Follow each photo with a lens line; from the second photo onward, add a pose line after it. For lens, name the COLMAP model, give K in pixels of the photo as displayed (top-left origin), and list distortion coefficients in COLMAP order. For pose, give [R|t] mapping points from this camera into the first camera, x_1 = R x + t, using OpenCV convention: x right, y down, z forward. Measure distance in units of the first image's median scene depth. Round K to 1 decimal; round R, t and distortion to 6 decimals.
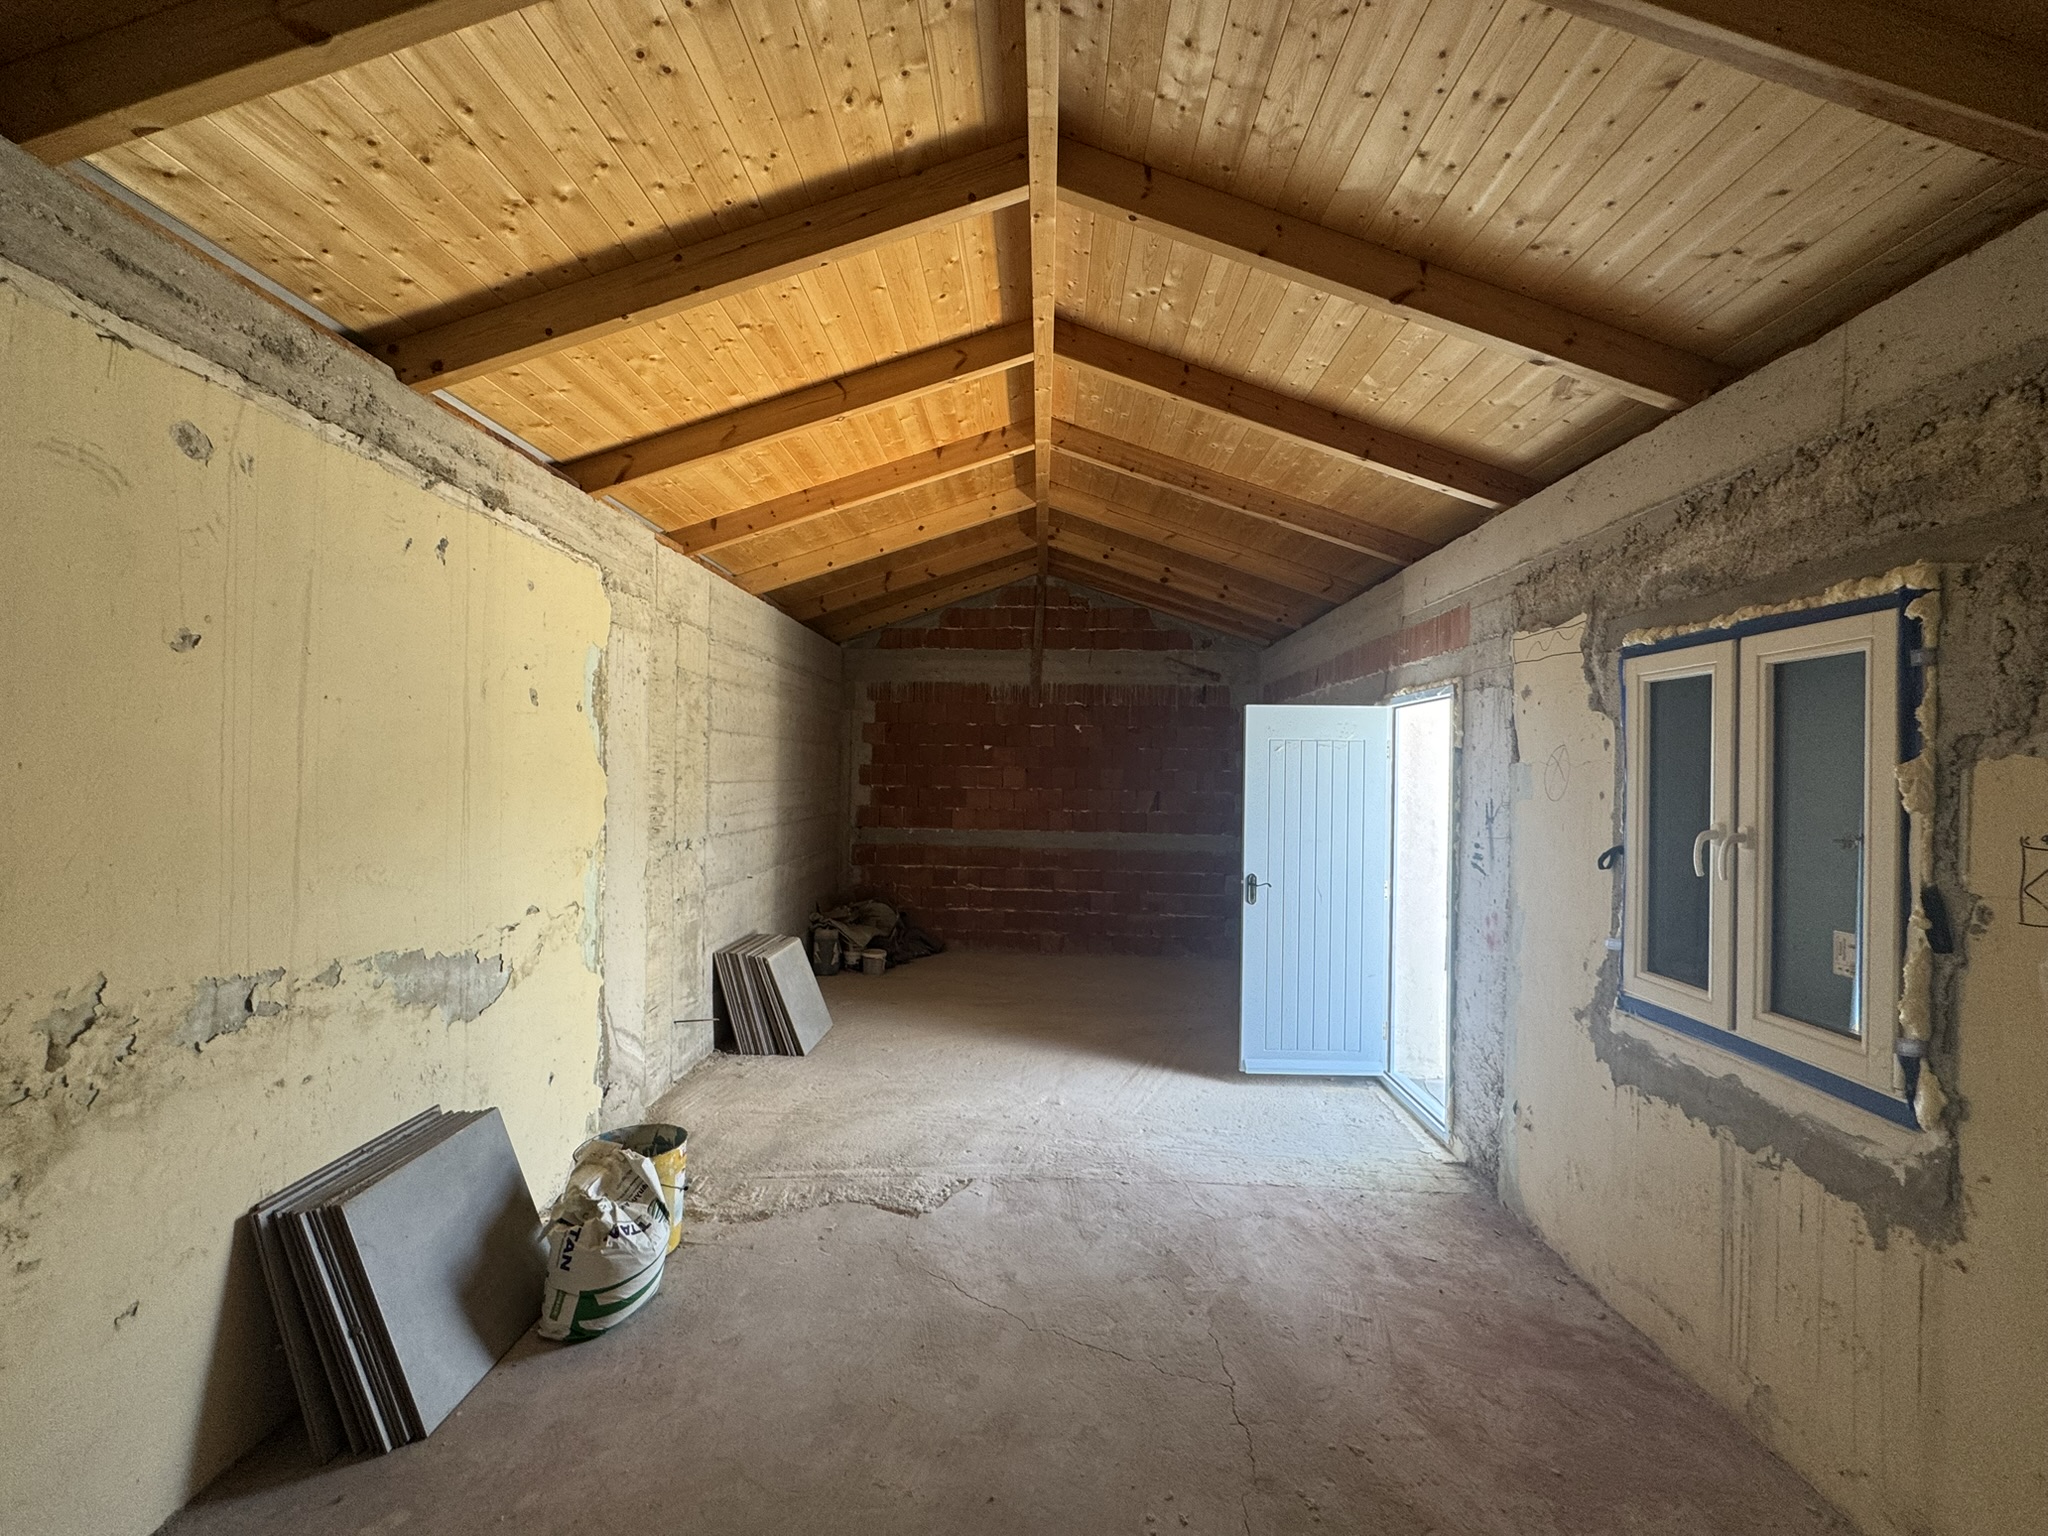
lens RADIAL K [[873.3, 0, 1019.7], [0, 873.3, 770.3], [0, 0, 1]] dist [-0.001913, 0.000148]
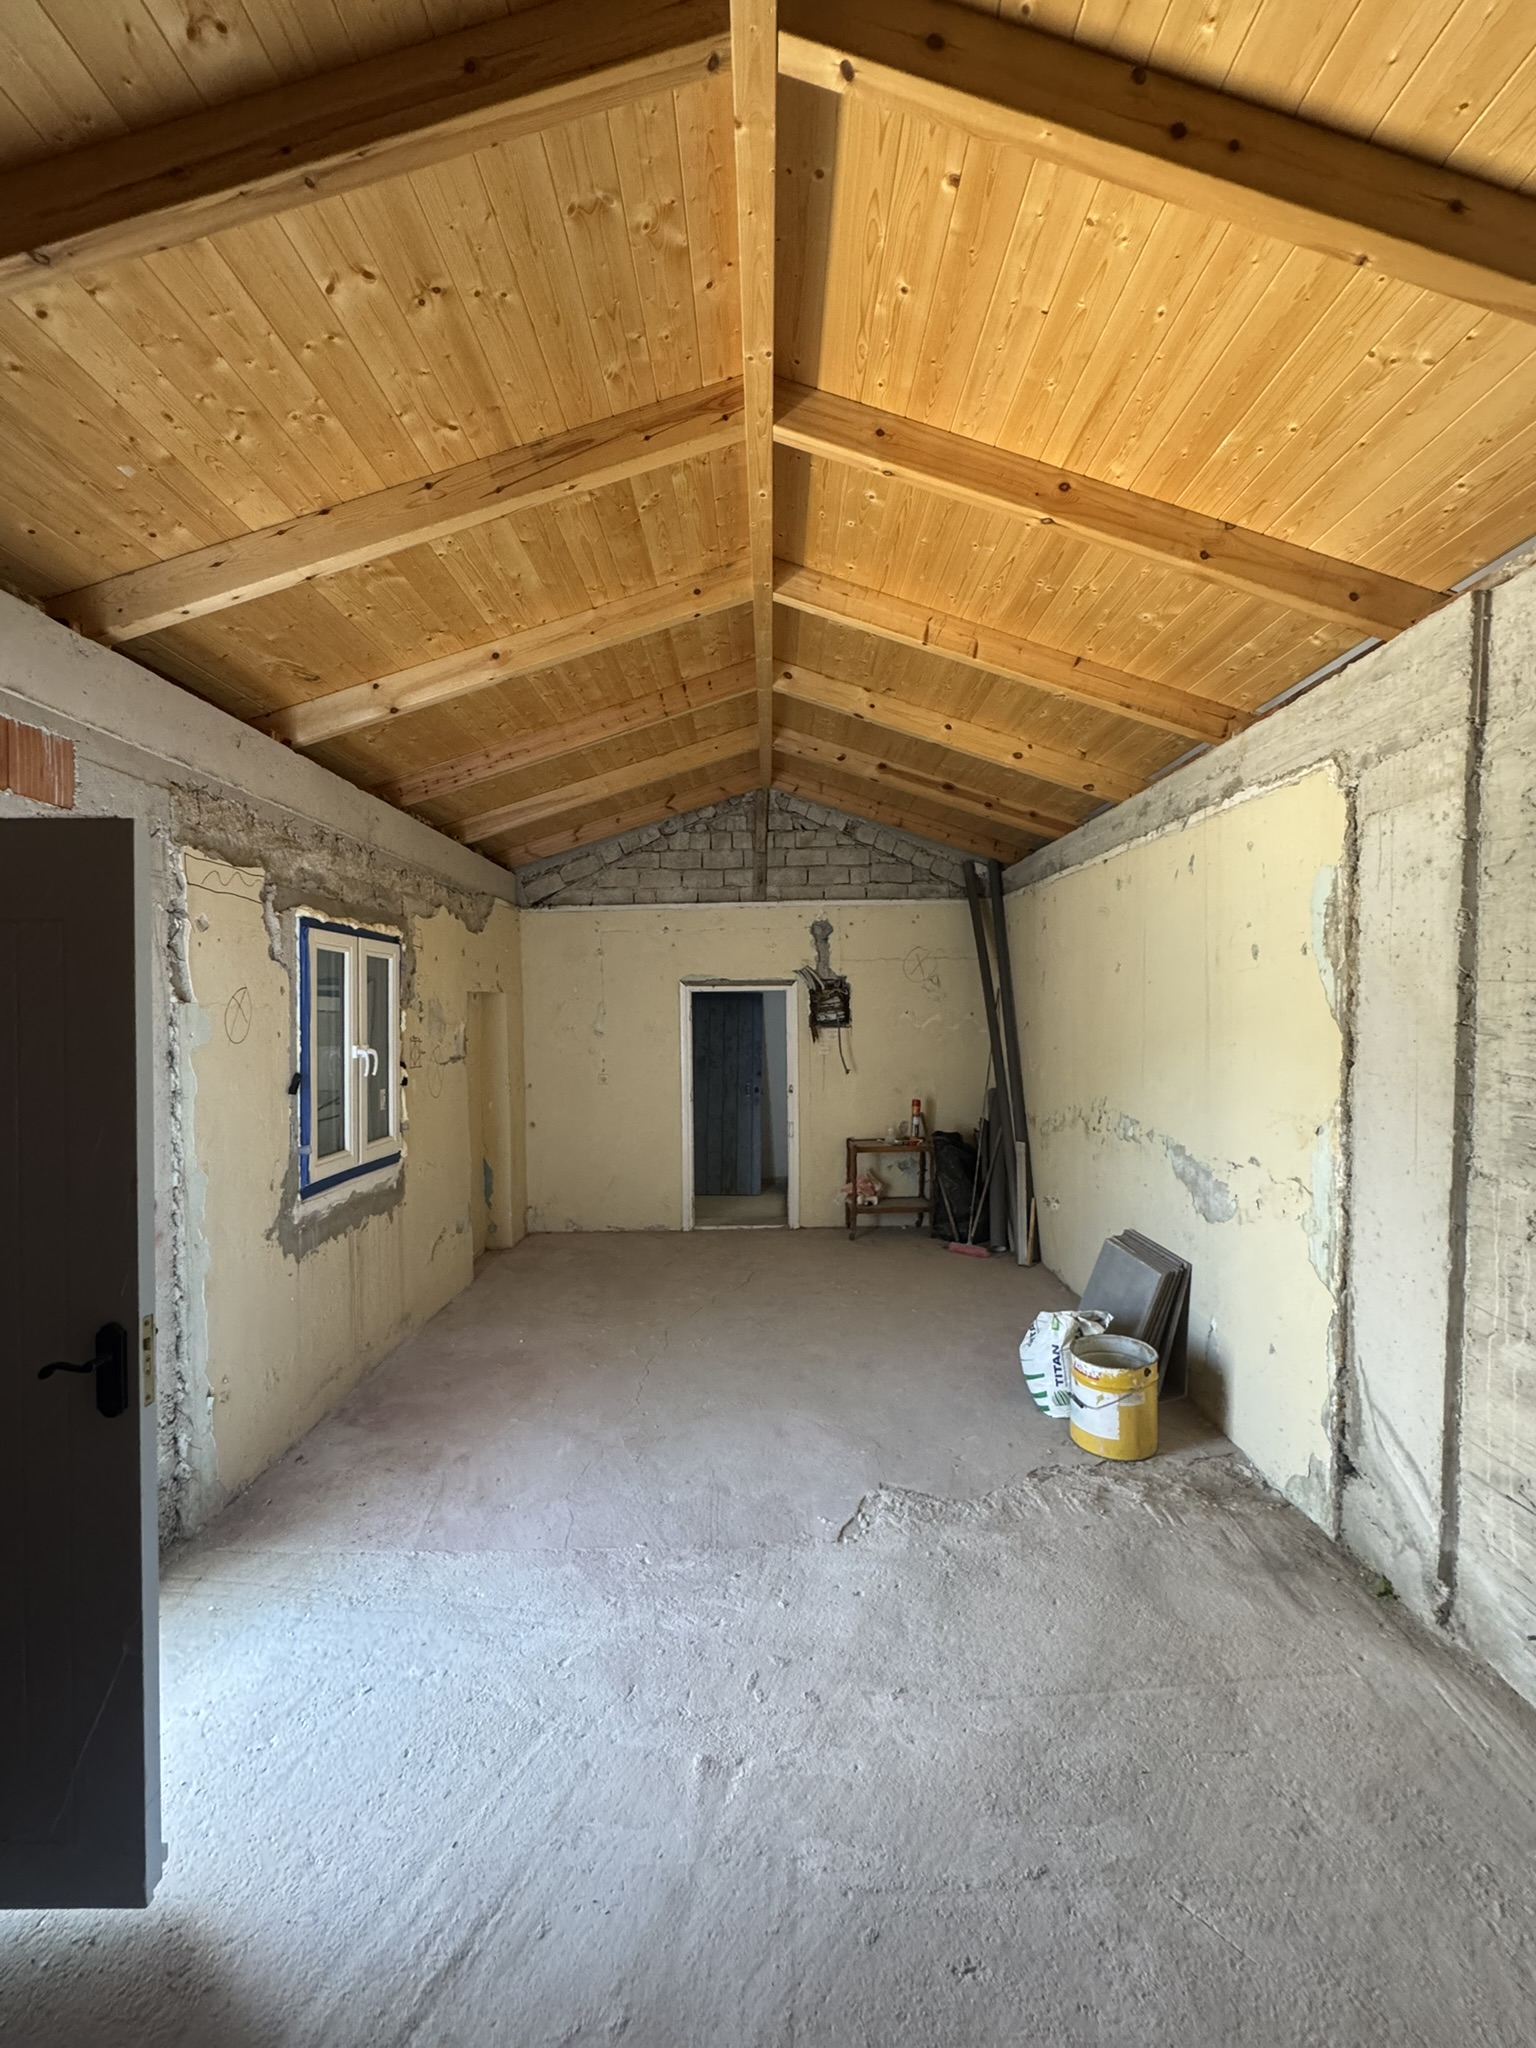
lens RADIAL K [[873.3, 0, 766.3], [0, 873.3, 1026.5], [0, 0, 1]] dist [-0.001913, 0.000148]
pose [[-0.999673, -0.011034, -0.023048, 0.037630], [-0.011359, 0.999837, 0.014019, -0.005186], [0.022890, 0.014276, -0.999636, 2.049166]]
